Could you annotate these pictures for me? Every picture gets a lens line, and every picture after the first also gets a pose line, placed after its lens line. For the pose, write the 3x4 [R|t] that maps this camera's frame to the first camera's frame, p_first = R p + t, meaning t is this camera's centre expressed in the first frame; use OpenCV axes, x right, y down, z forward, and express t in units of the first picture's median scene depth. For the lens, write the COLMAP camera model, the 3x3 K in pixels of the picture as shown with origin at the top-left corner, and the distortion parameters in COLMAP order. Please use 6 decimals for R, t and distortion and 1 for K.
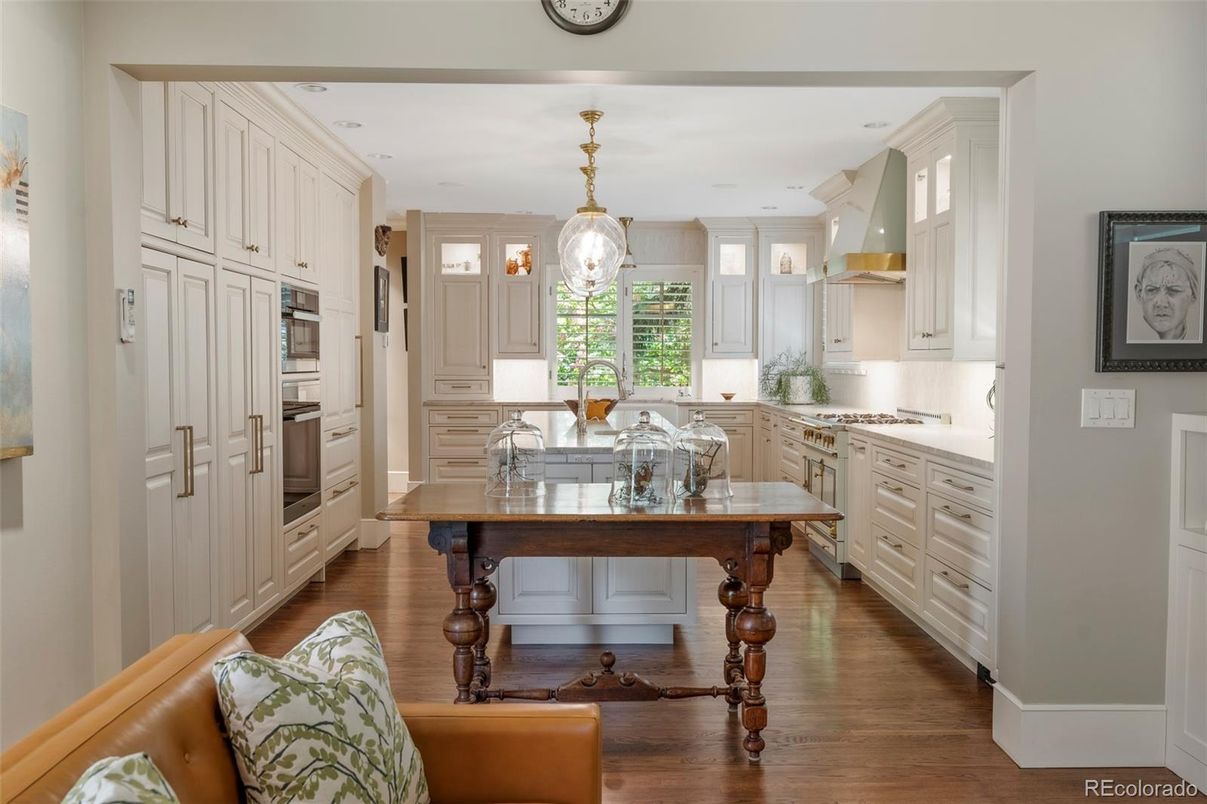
lens RADIAL K [[951.1, 0, 610.3], [0, 951.1, 393.7], [0, 0, 1]] dist [-0.024022, 0.013406]
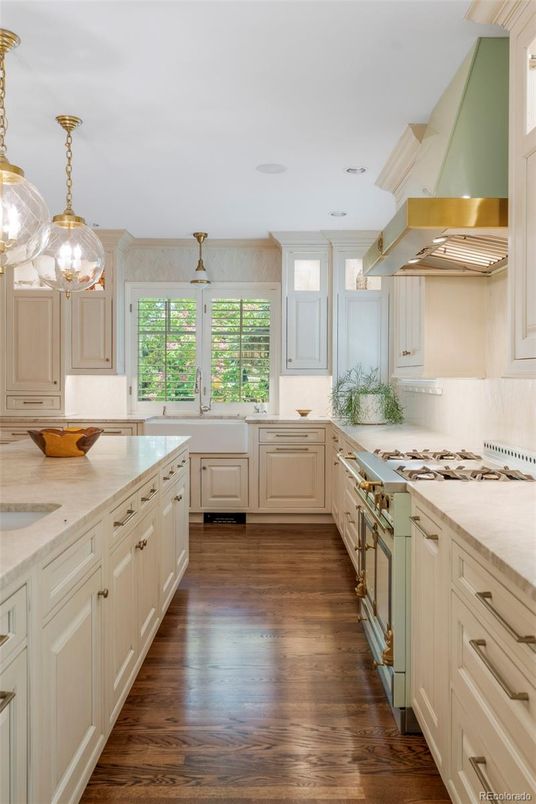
lens RADIAL K [[633.5, 0, 271.7], [0, 633.5, 380.5], [0, 0, 1]] dist [-0.024022, 0.013406]
pose [[0.999992, 0.003679, -0.001251, 0.093454], [-0.003714, 0.999564, -0.029297, -0.012009], [0.001143, 0.029301, 0.999570, 0.344473]]
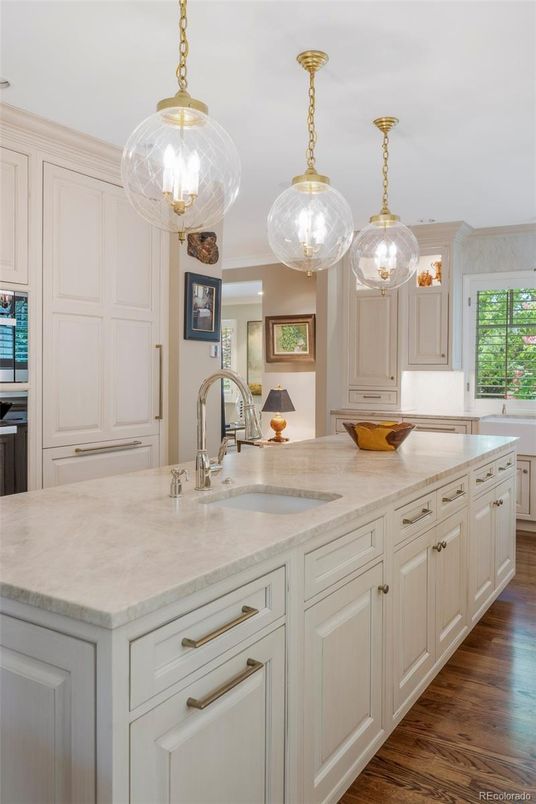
lens RADIAL K [[633.5, 0, 257.8], [0, 633.5, 375.6], [0, 0, 1]] dist [-0.024022, 0.013406]
pose [[0.843051, 0.009639, -0.537747, 0.110636], [-0.025368, 0.999439, -0.021855, -0.012411], [0.537235, 0.032066, 0.842823, 0.352323]]
